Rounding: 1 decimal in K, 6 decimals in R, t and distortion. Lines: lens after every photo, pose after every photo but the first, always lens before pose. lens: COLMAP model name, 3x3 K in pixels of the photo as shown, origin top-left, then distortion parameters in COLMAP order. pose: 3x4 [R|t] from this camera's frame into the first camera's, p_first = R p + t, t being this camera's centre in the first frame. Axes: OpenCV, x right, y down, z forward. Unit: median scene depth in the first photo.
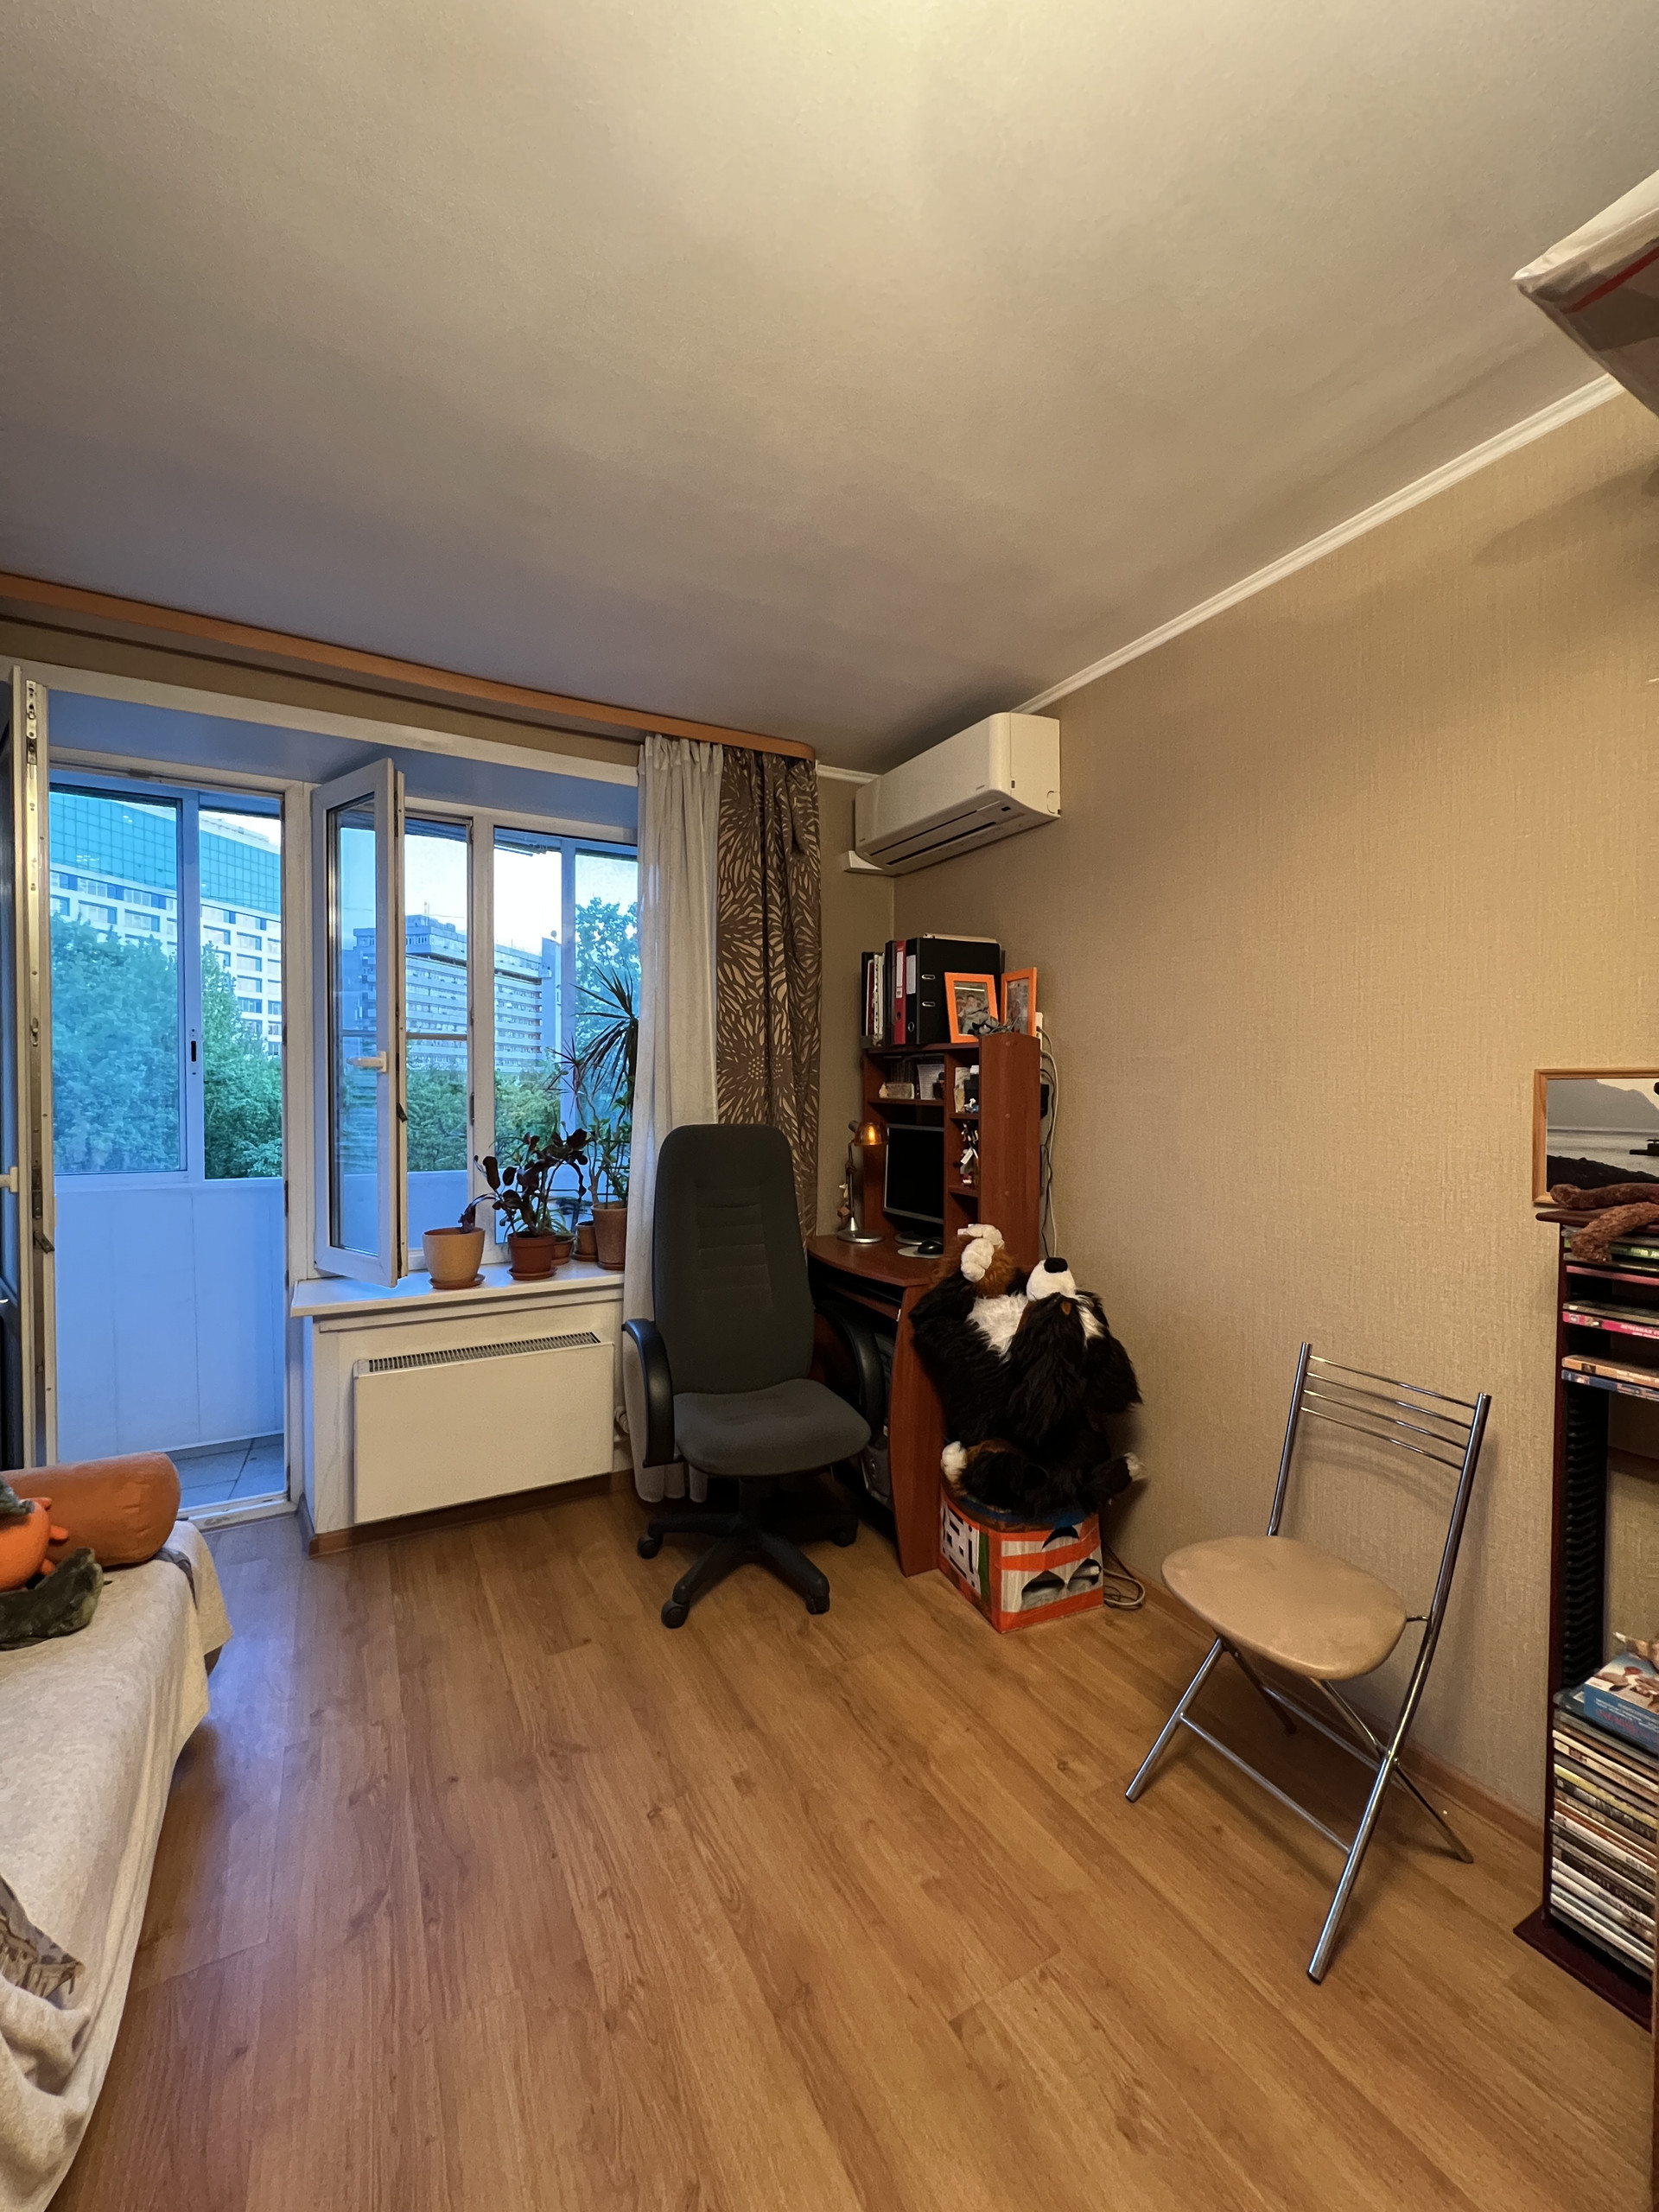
lens RADIAL K [[882.3, 0, 840.6], [0, 882.3, 1106.9], [0, 0, 1]] dist [-0.004940, 0.001306]
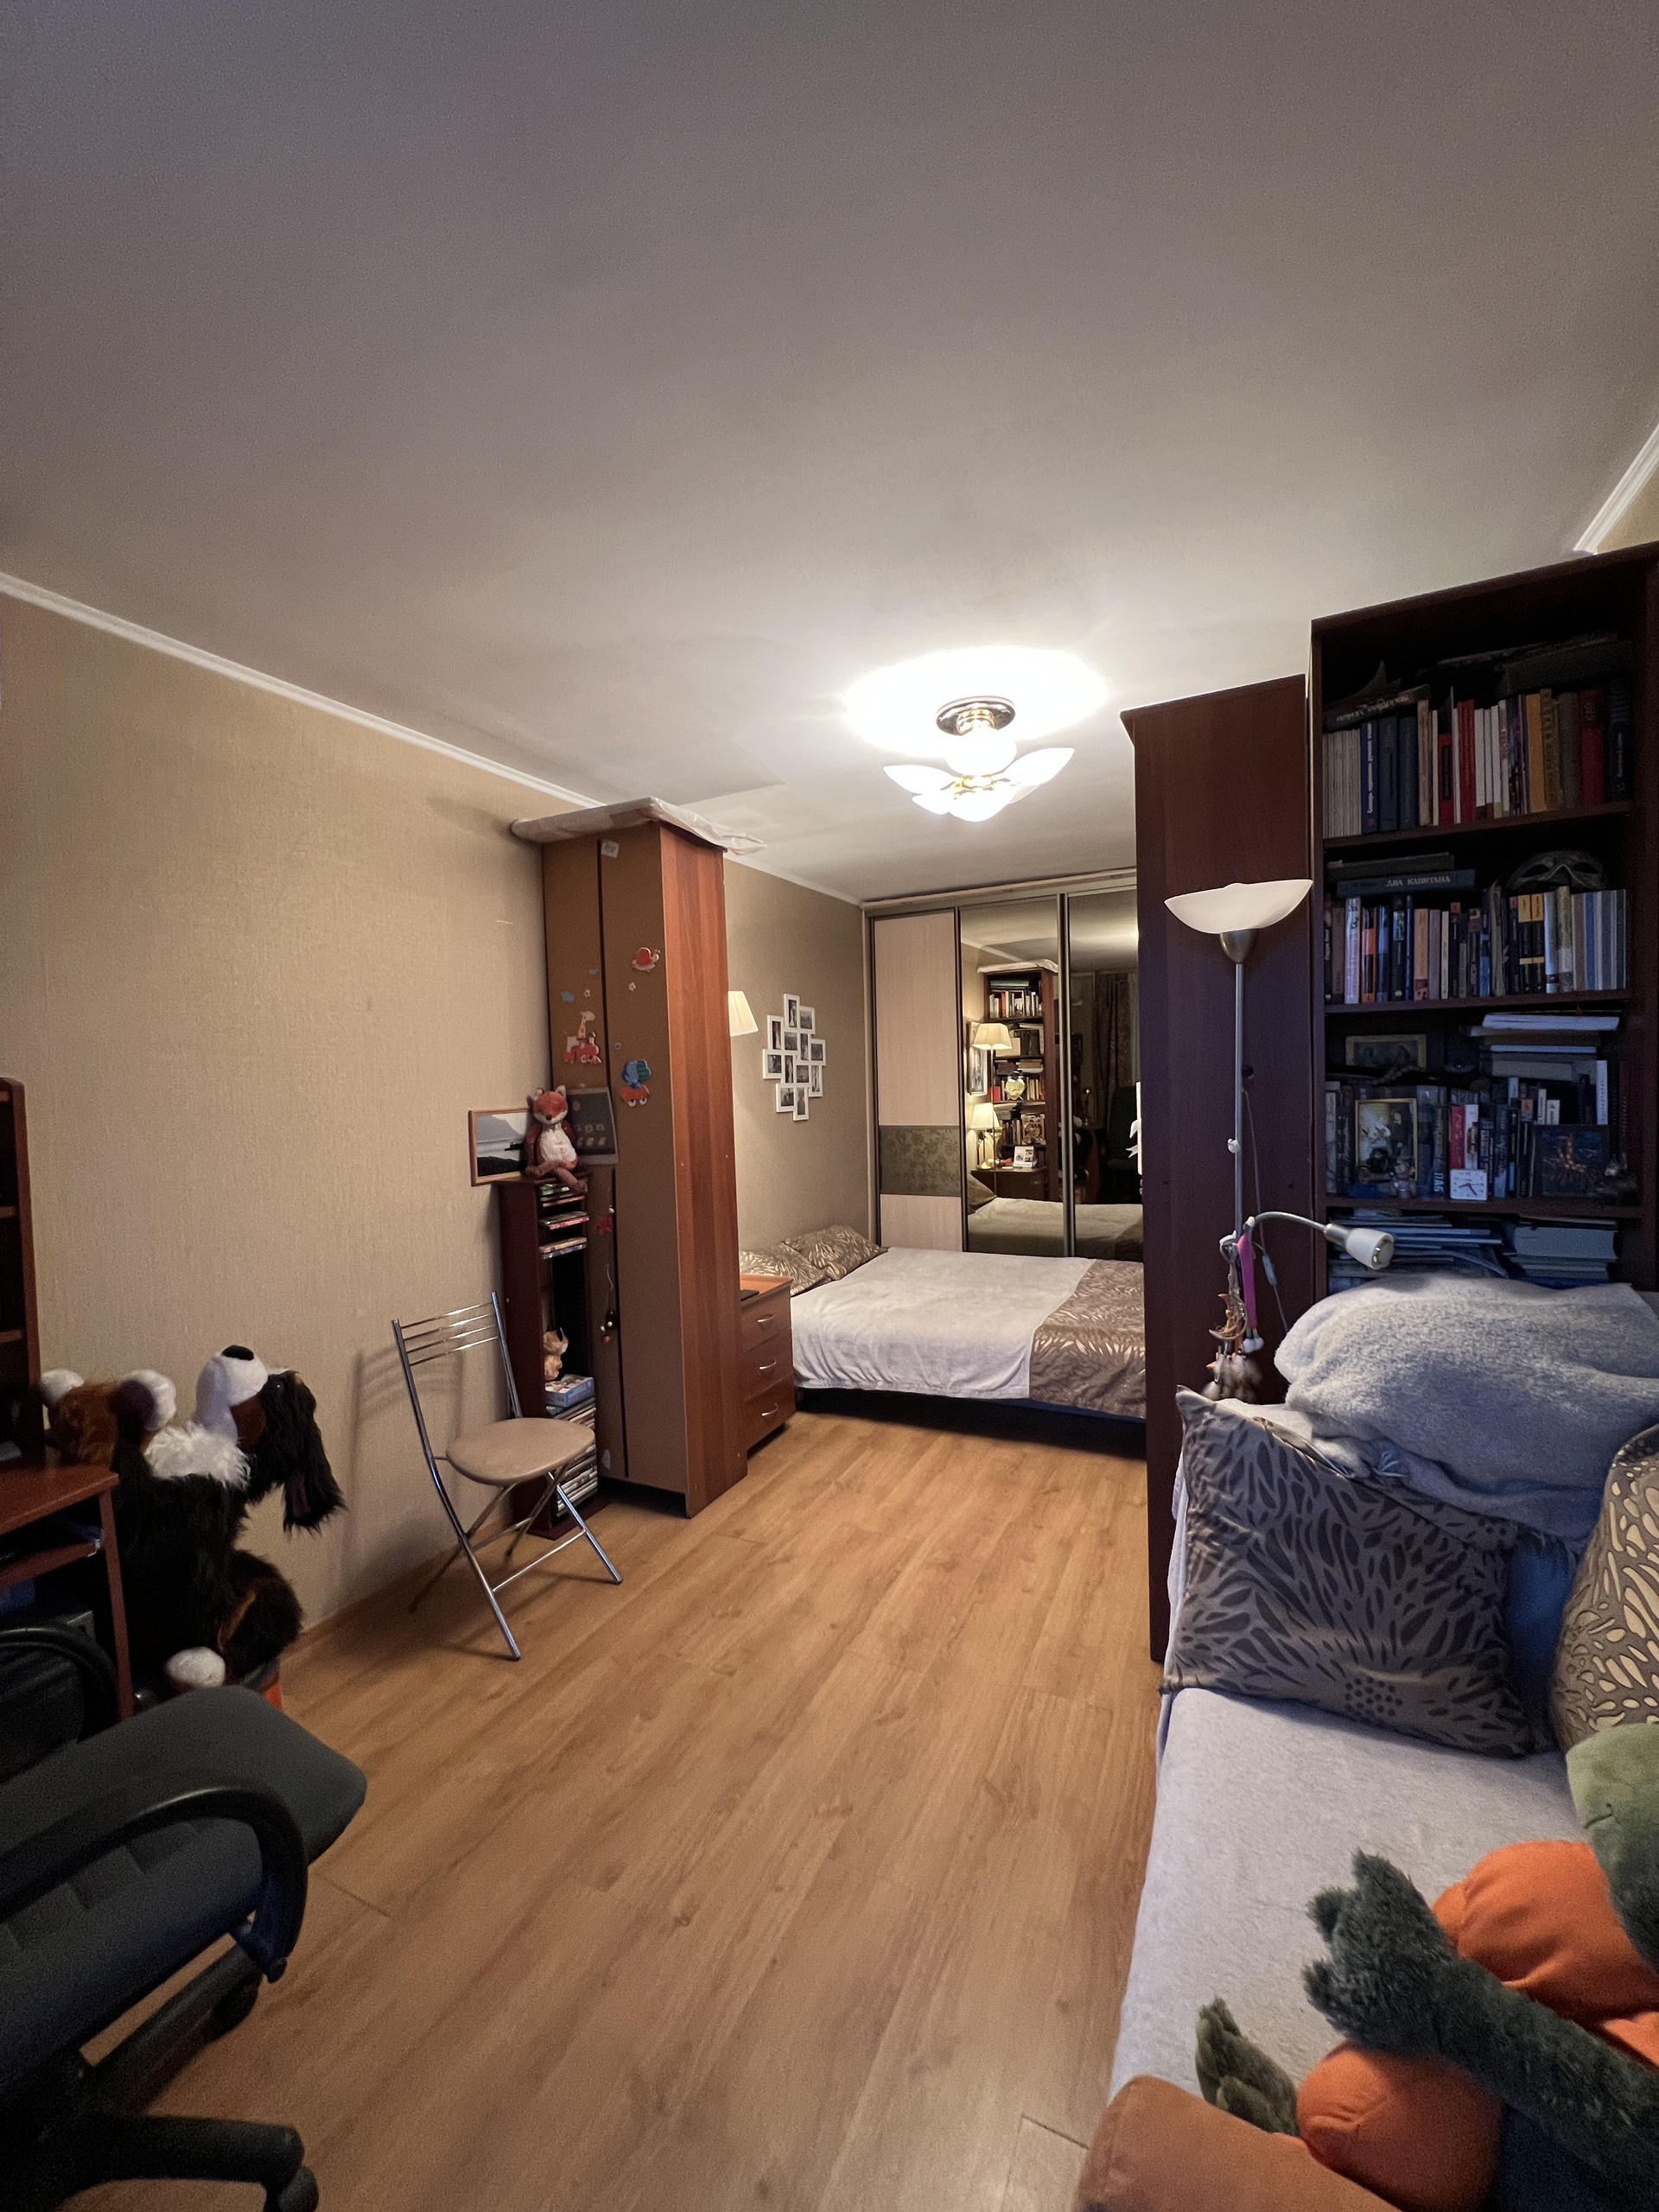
lens RADIAL K [[882.3, 0, 836.8], [0, 882.3, 1102.4], [0, 0, 1]] dist [-0.004940, 0.001306]
pose [[-0.574943, -0.010086, 0.818131, -1.130017], [0.042237, 0.998225, 0.041988, -0.103448], [-0.817103, 0.058696, -0.573496, 1.437521]]
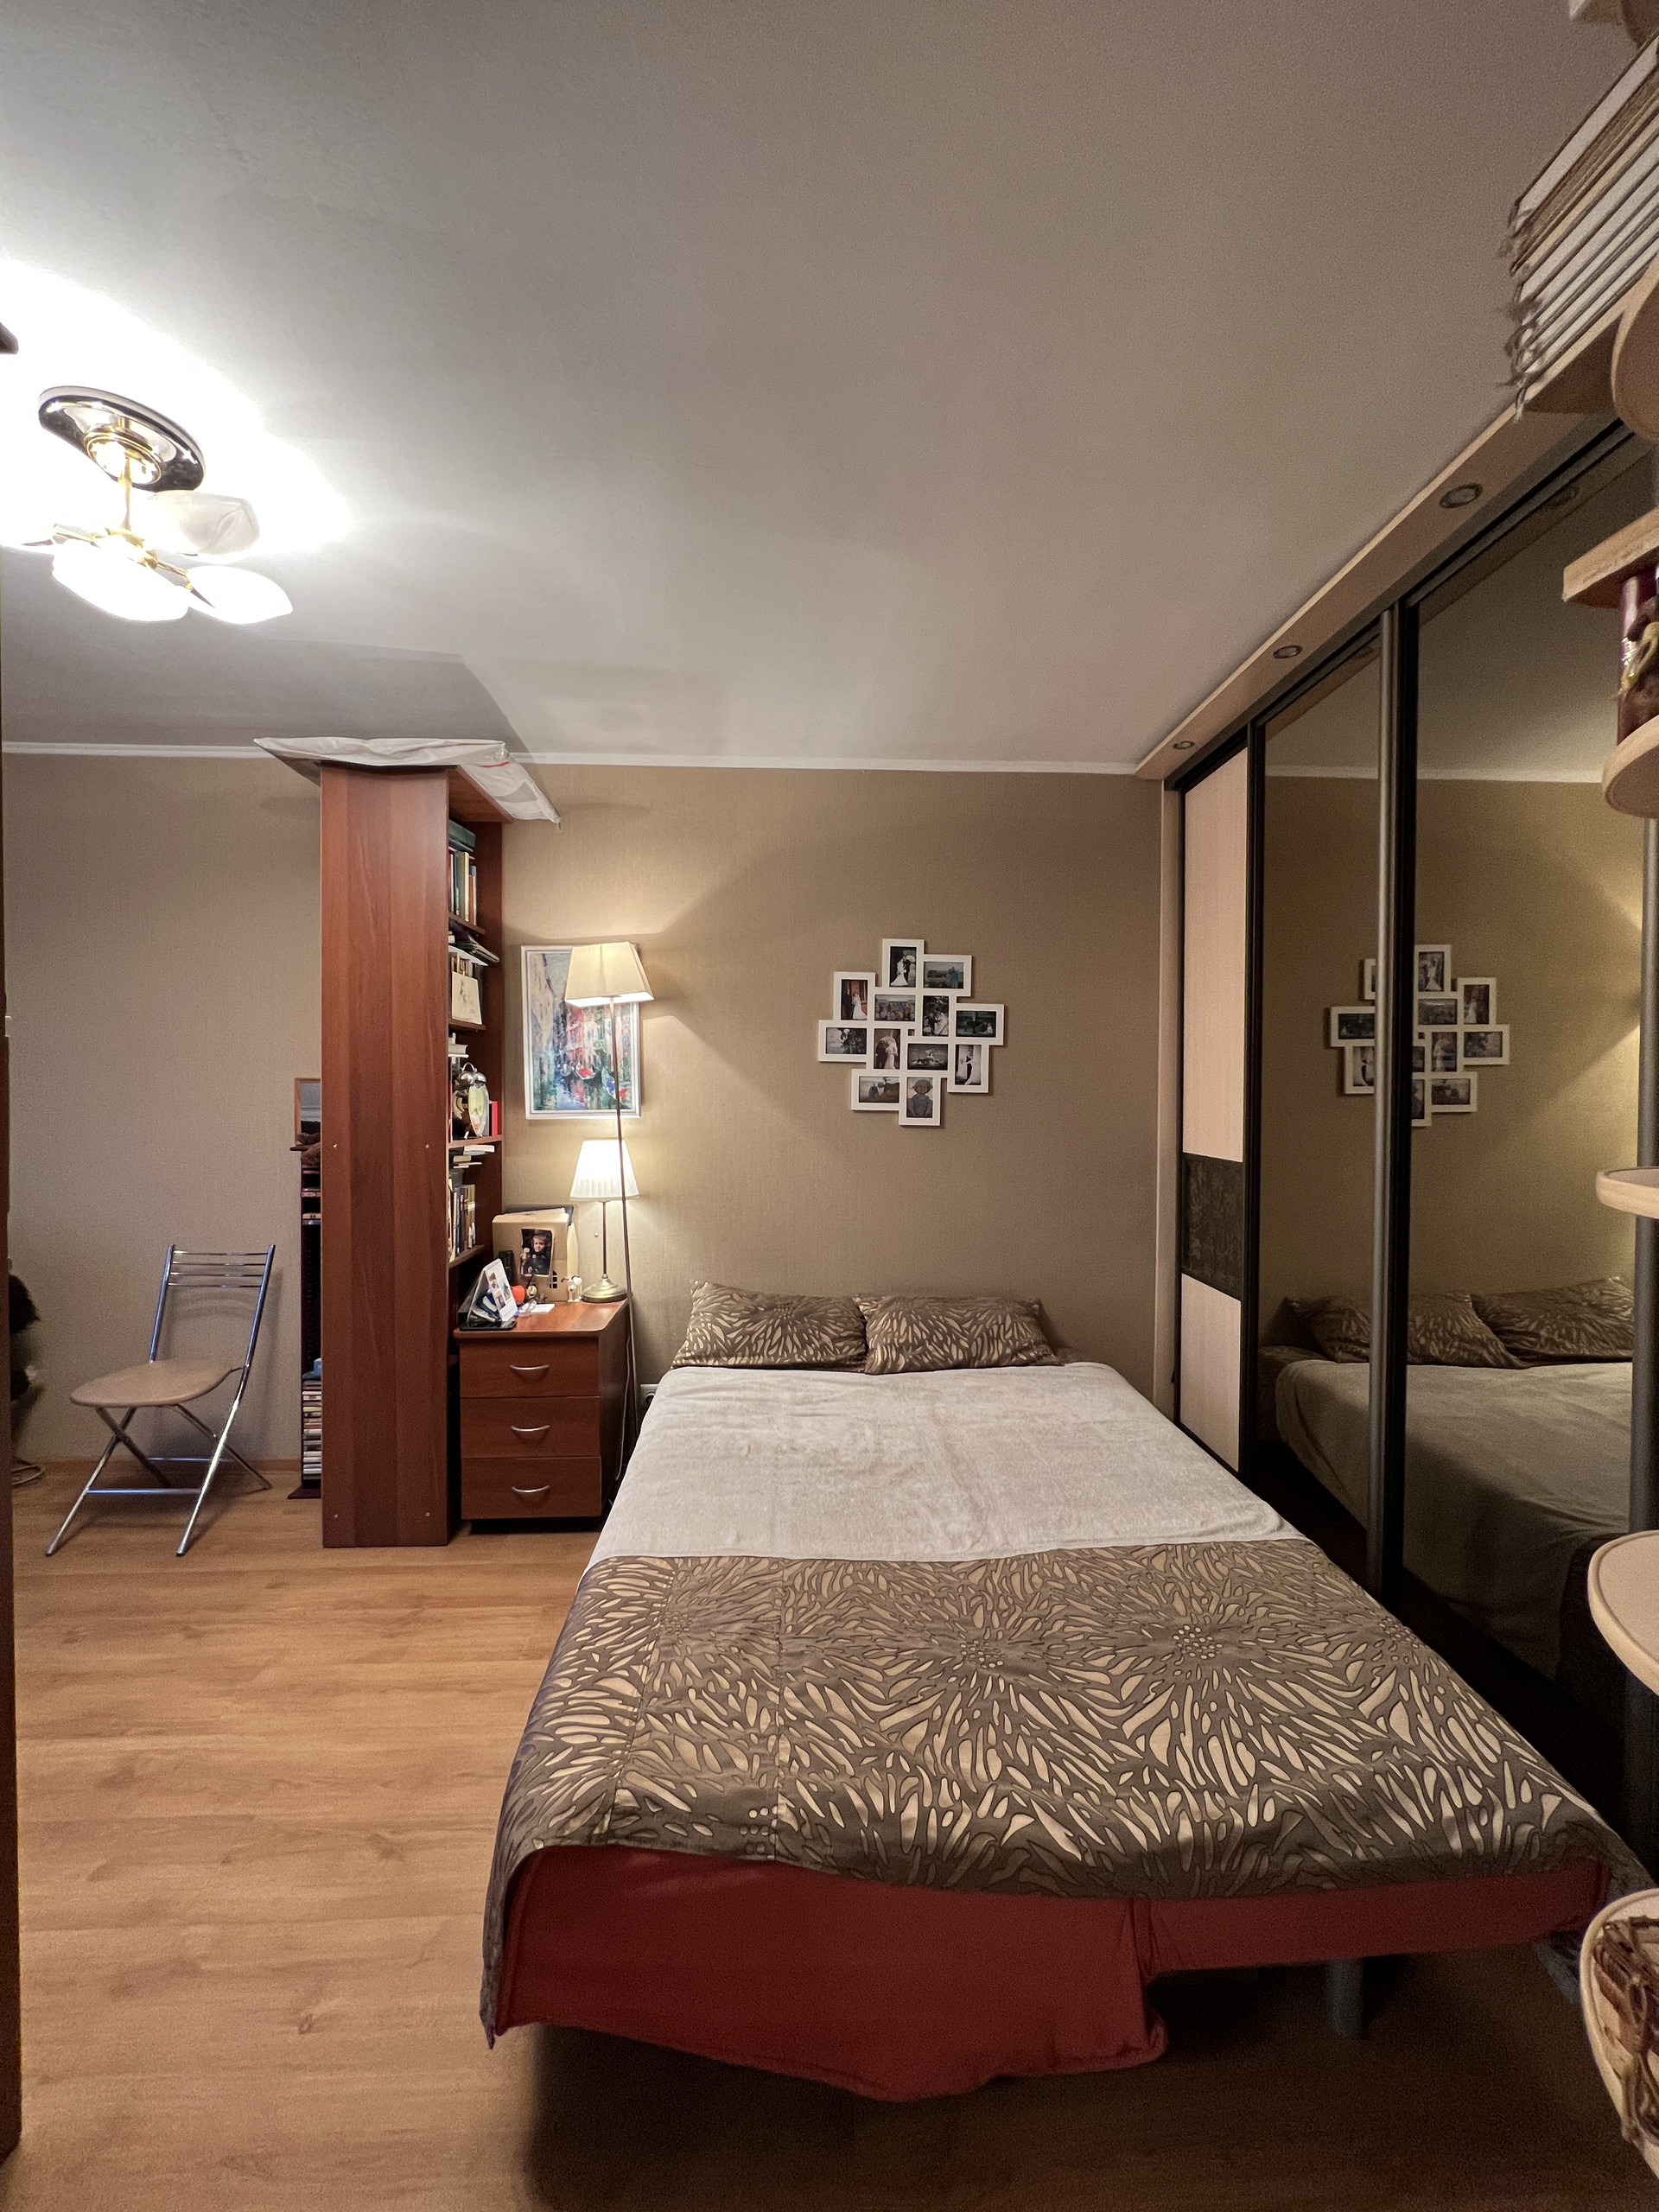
lens RADIAL K [[882.3, 0, 831.5], [0, 882.3, 1104.9], [0, 0, 1]] dist [-0.004940, 0.001306]
pose [[0.439213, -0.014997, 0.898258, -0.467370], [0.011181, 0.999874, 0.011227, 0.009213], [-0.898314, 0.005112, 0.439325, -0.962657]]
